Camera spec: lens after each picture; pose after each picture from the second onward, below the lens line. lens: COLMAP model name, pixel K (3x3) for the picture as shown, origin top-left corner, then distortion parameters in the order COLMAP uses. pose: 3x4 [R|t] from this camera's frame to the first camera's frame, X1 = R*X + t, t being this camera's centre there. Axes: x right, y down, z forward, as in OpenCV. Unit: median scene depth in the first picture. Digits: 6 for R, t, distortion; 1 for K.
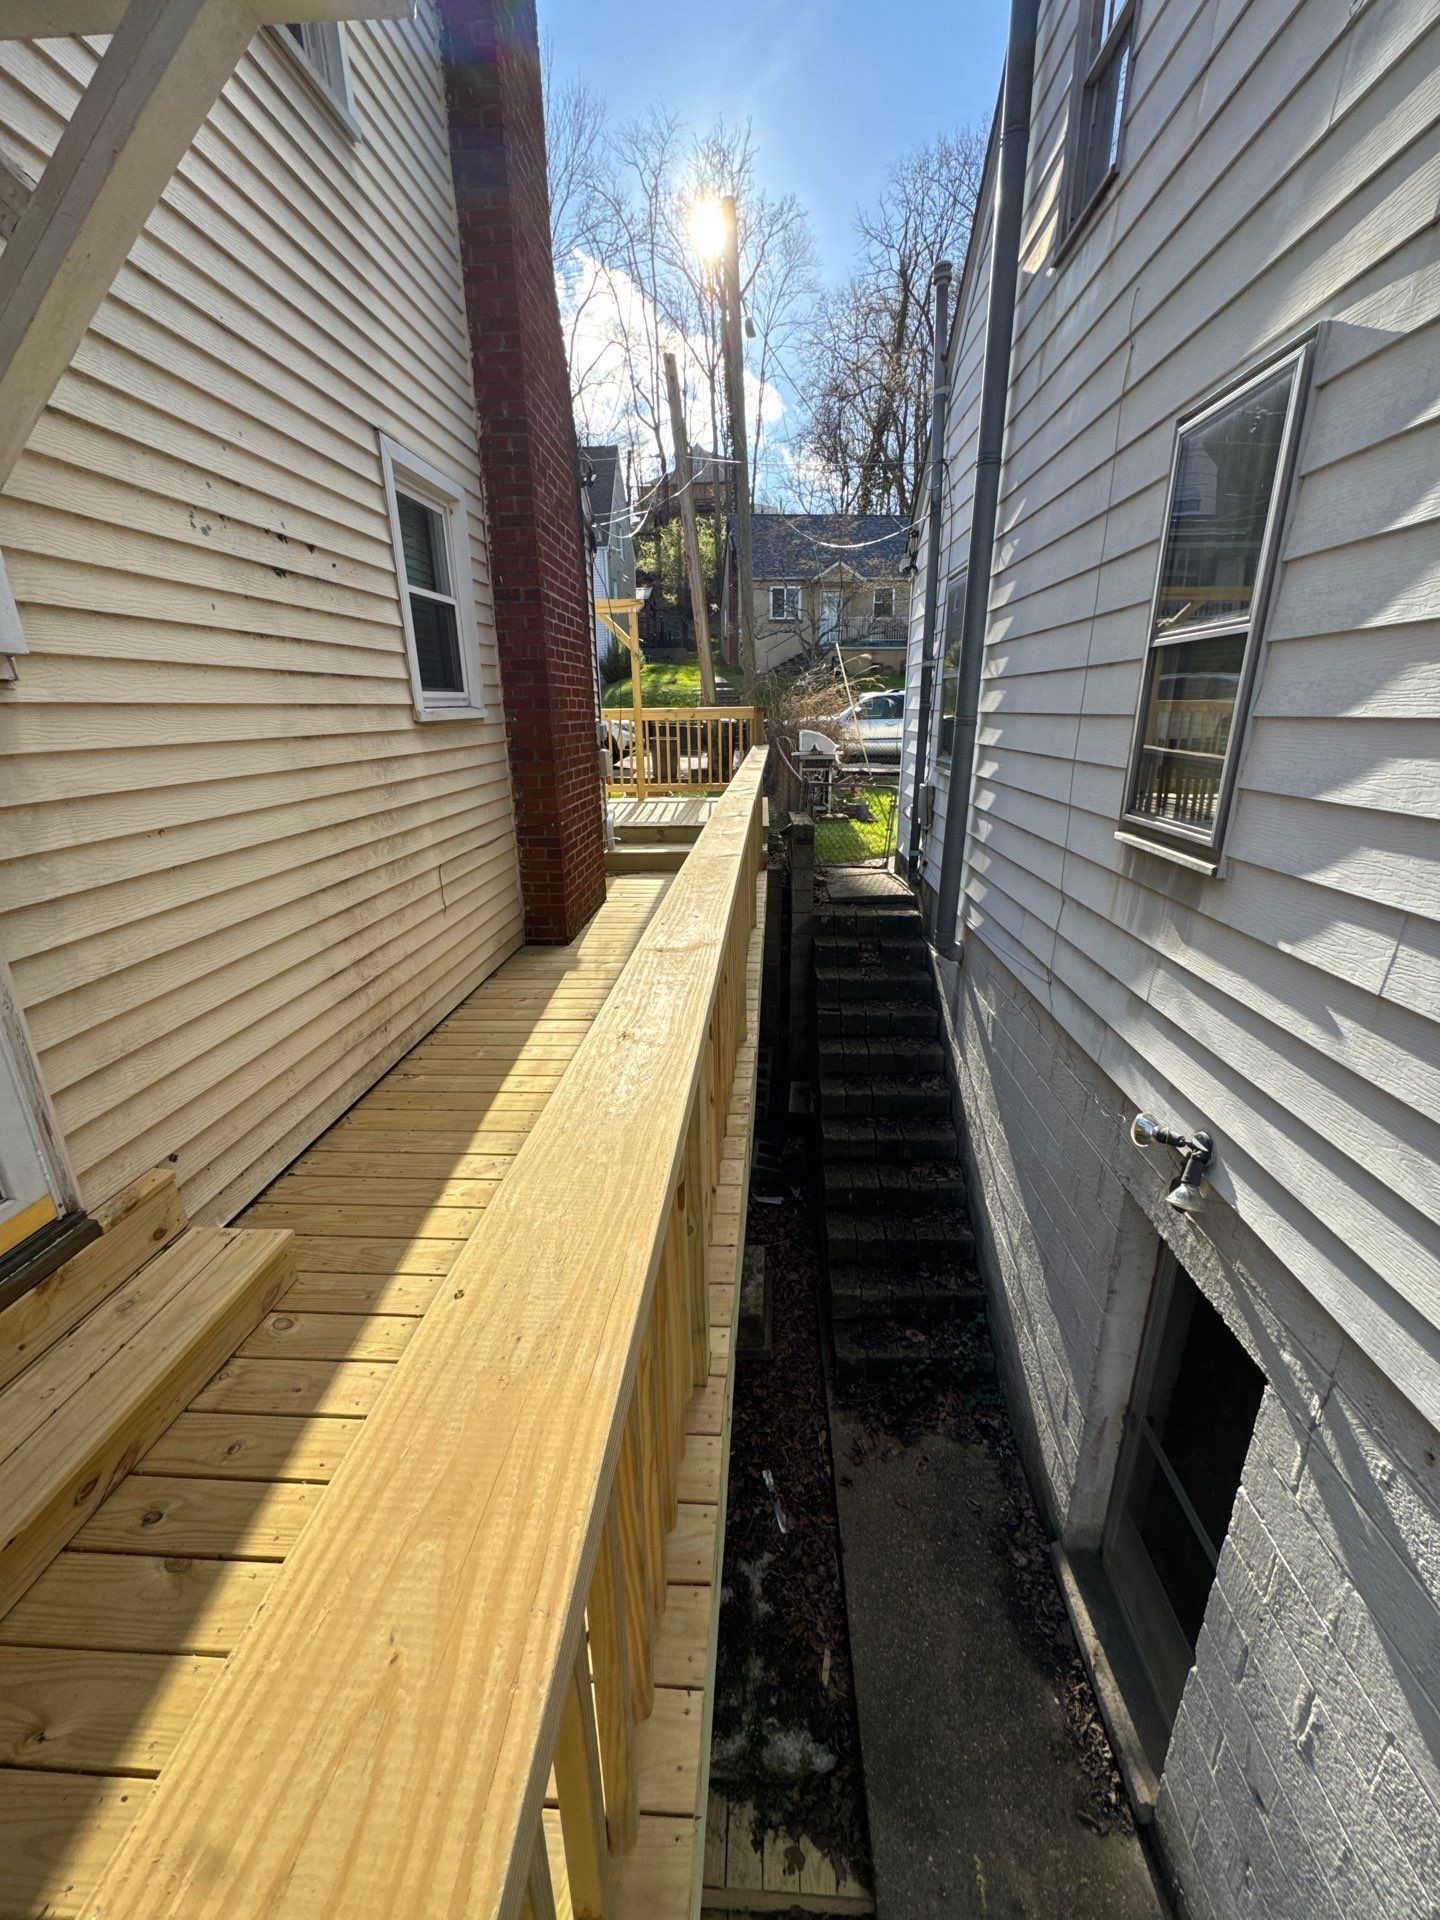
lens RADIAL K [[767.1, 0, 722.8], [0, 767.1, 962.0], [0, 0, 1]] dist [-0.000388, 0.000185]
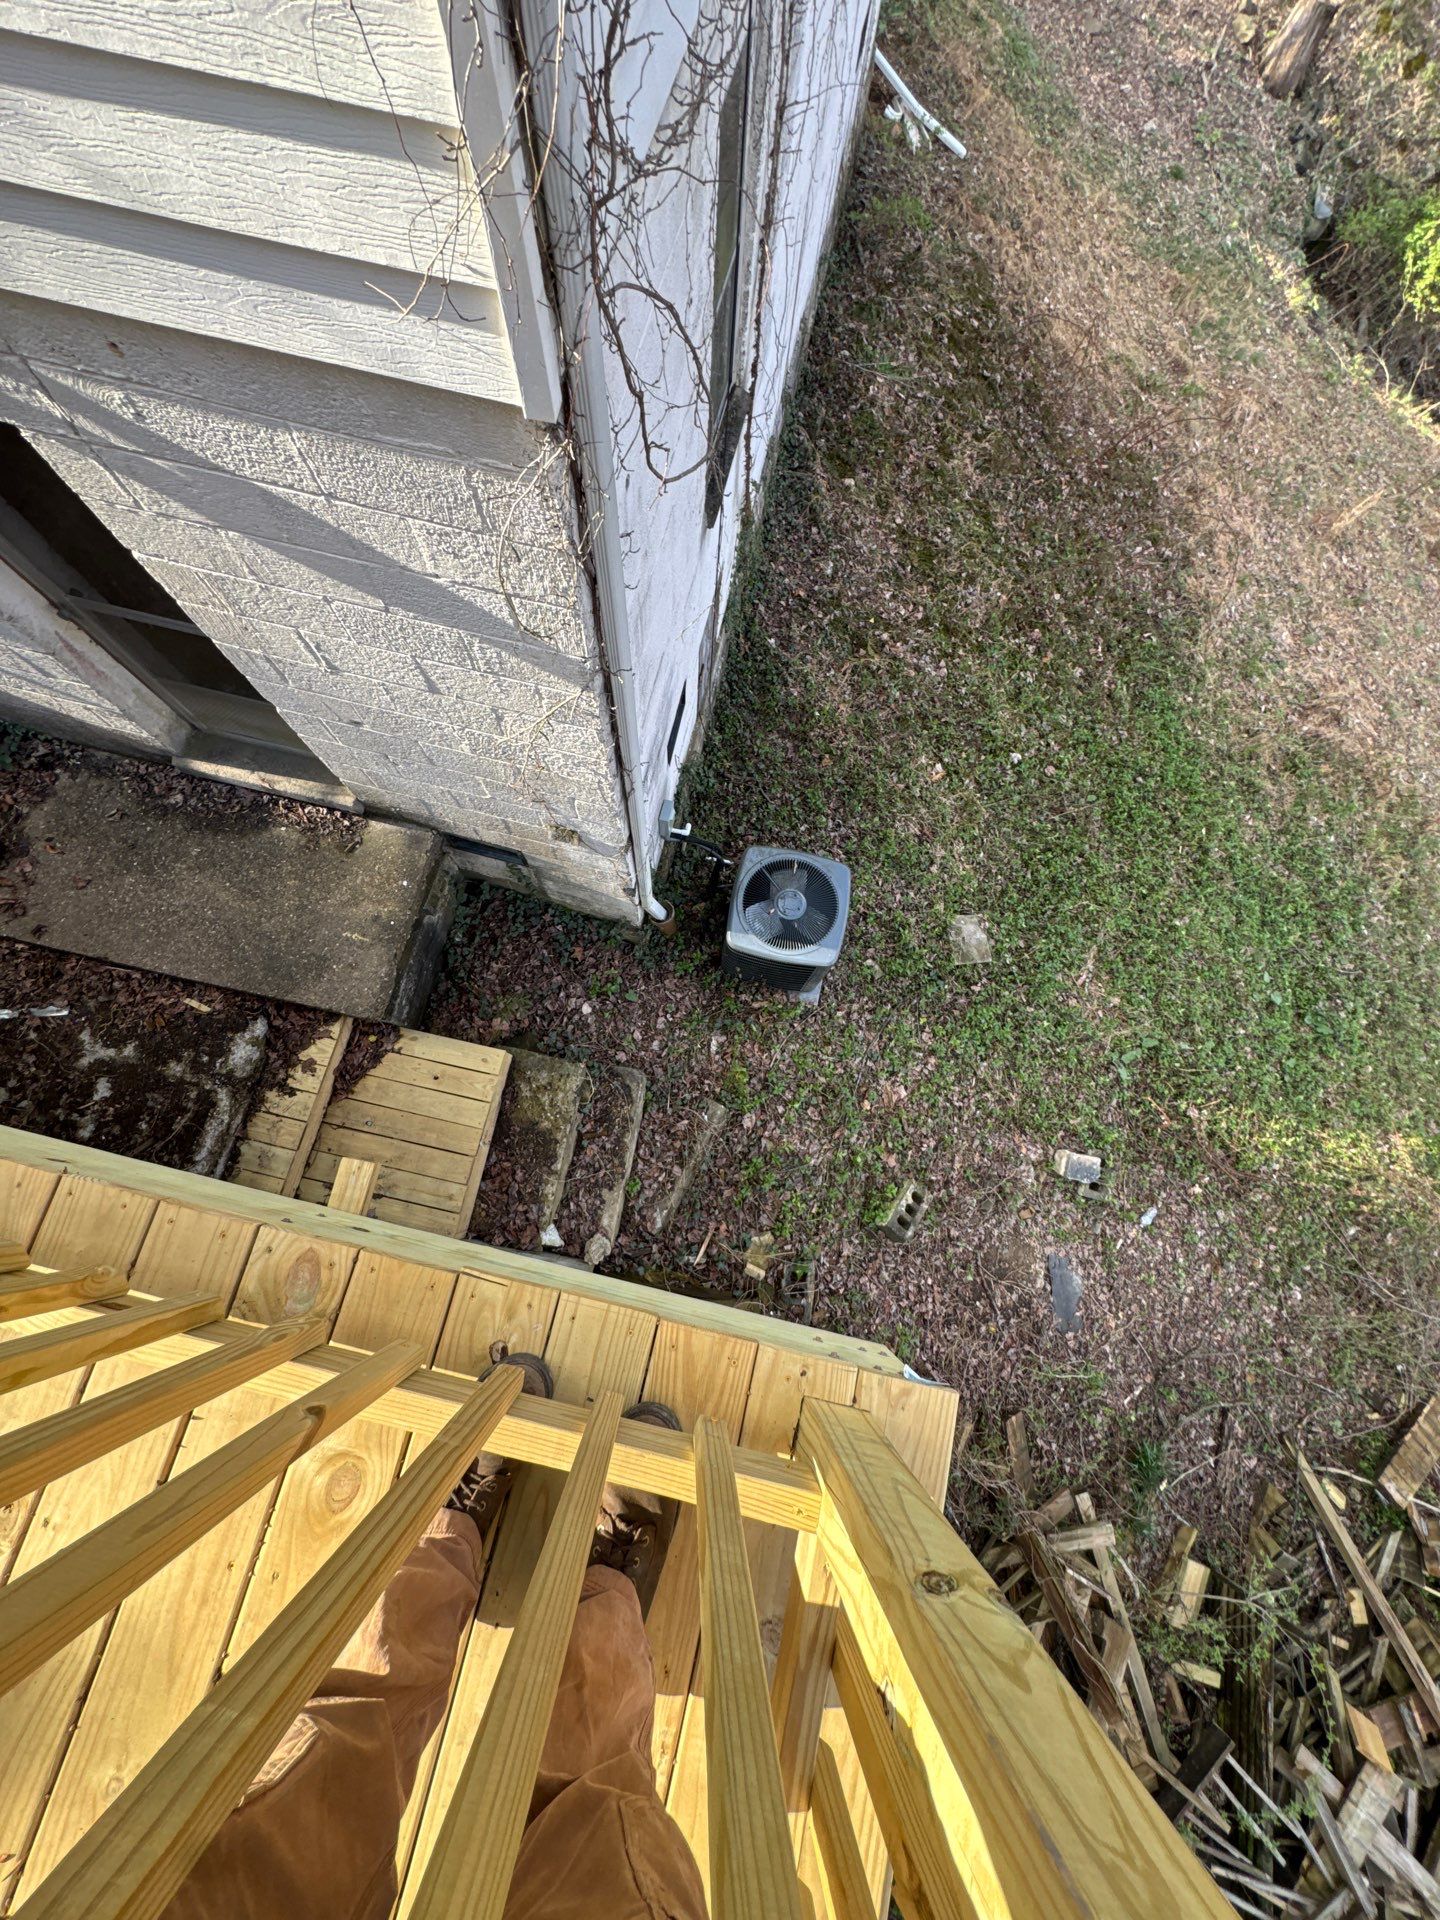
lens RADIAL K [[767.1, 0, 722.8], [0, 767.1, 962.0], [0, 0, 1]] dist [-0.000388, 0.000185]
pose [[0.170650, -0.949253, 0.264191, 0.033638], [0.262489, 0.302231, 0.916382, 0.097580], [-0.949725, -0.087033, 0.300744, -0.038378]]
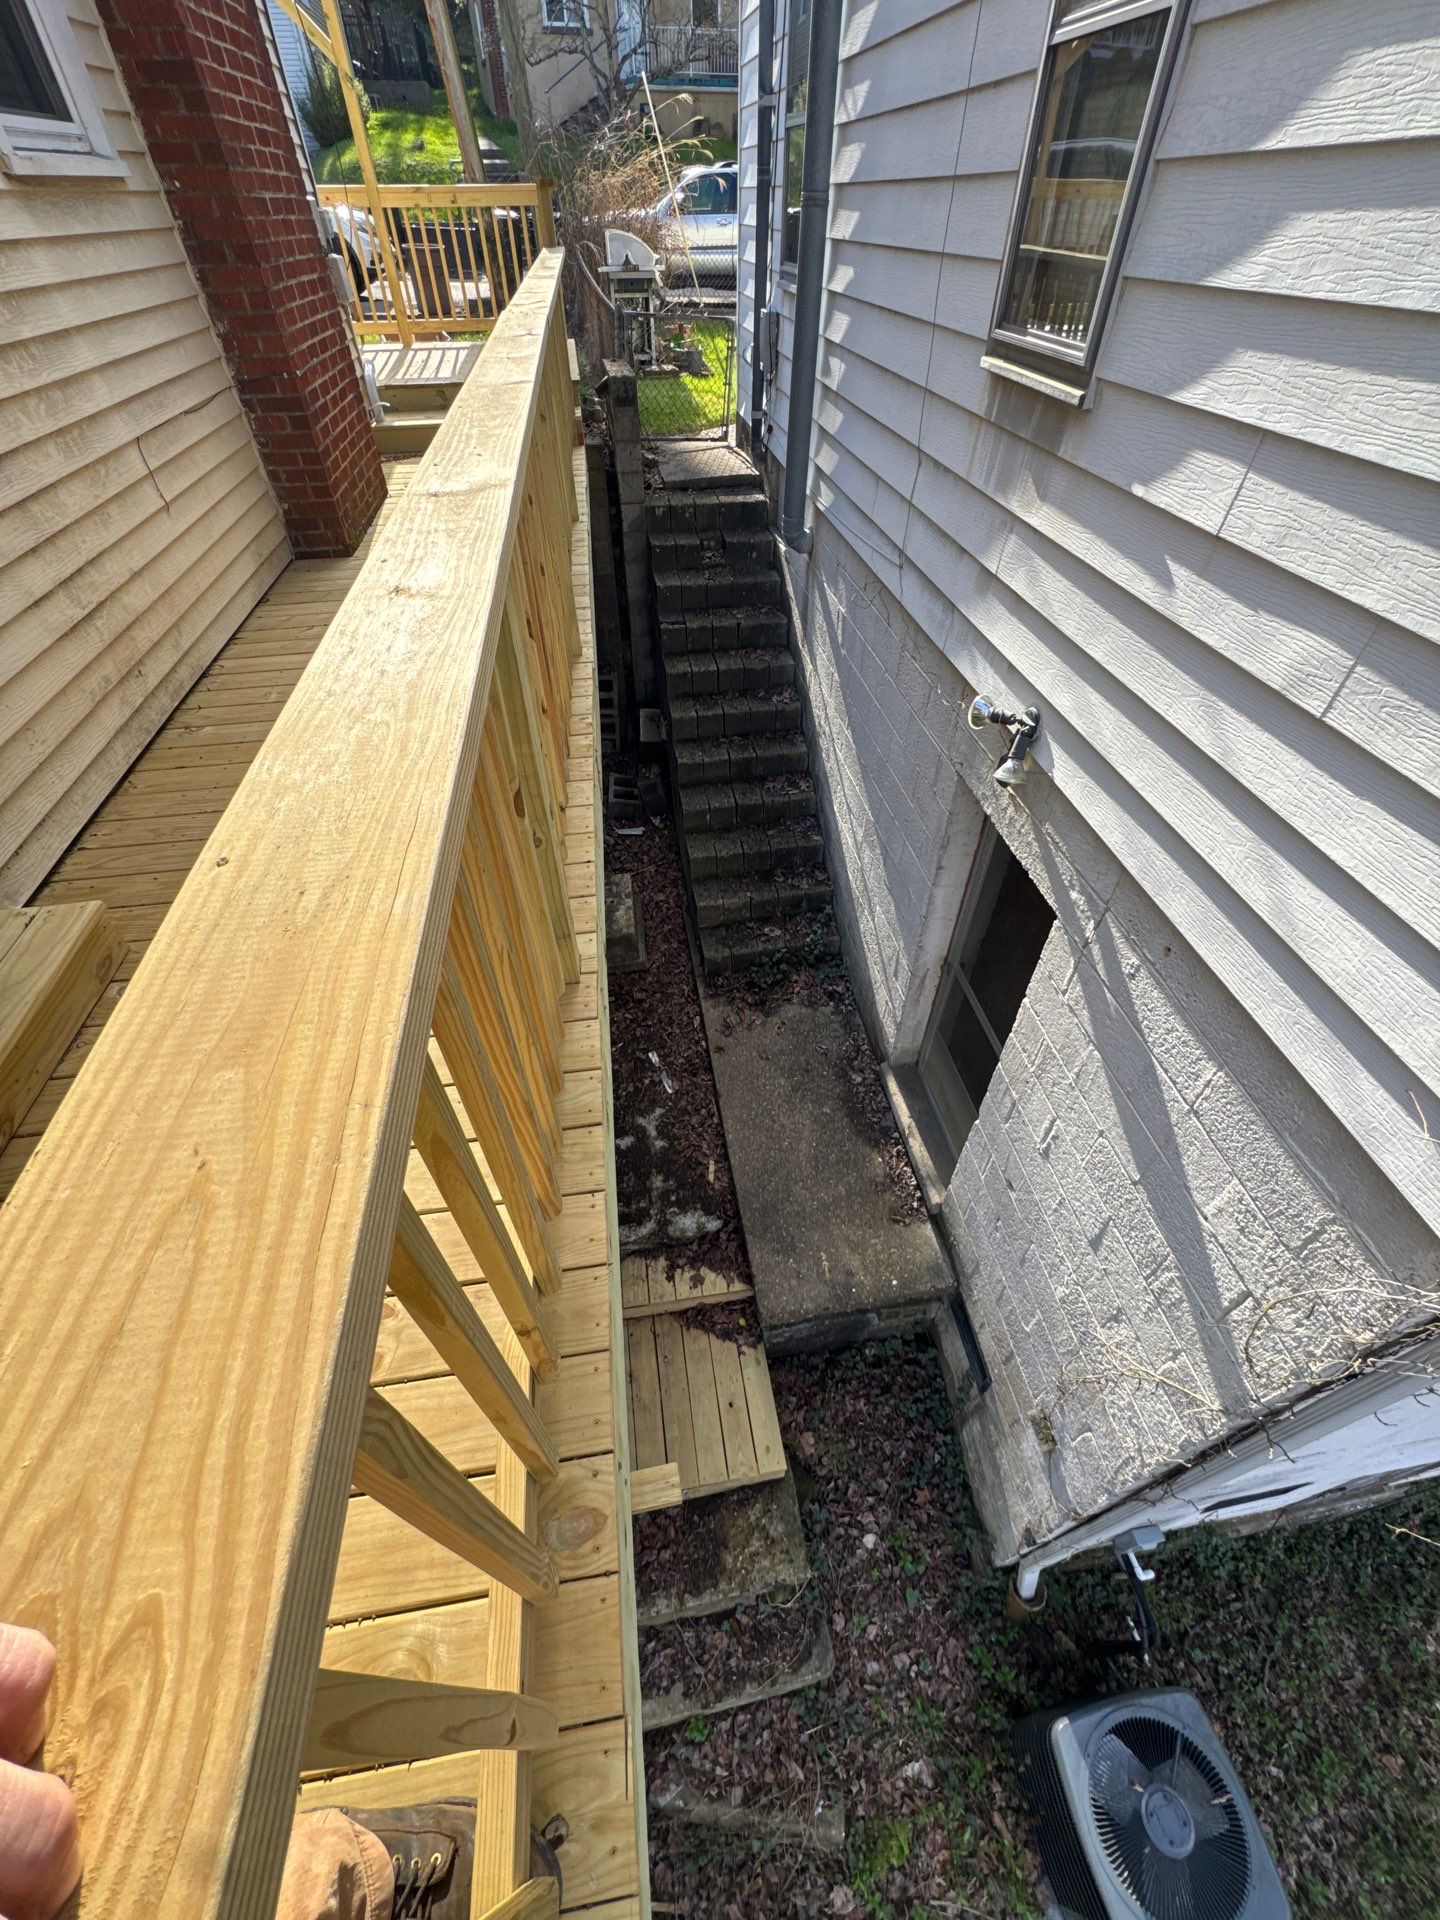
lens RADIAL K [[767.1, 0, 722.8], [0, 767.1, 962.0], [0, 0, 1]] dist [-0.000388, 0.000185]
pose [[0.979196, -0.137343, 0.149371, 0.009442], [0.056350, 0.891223, 0.450052, 0.028182], [-0.194934, -0.432272, 0.880421, 0.013964]]
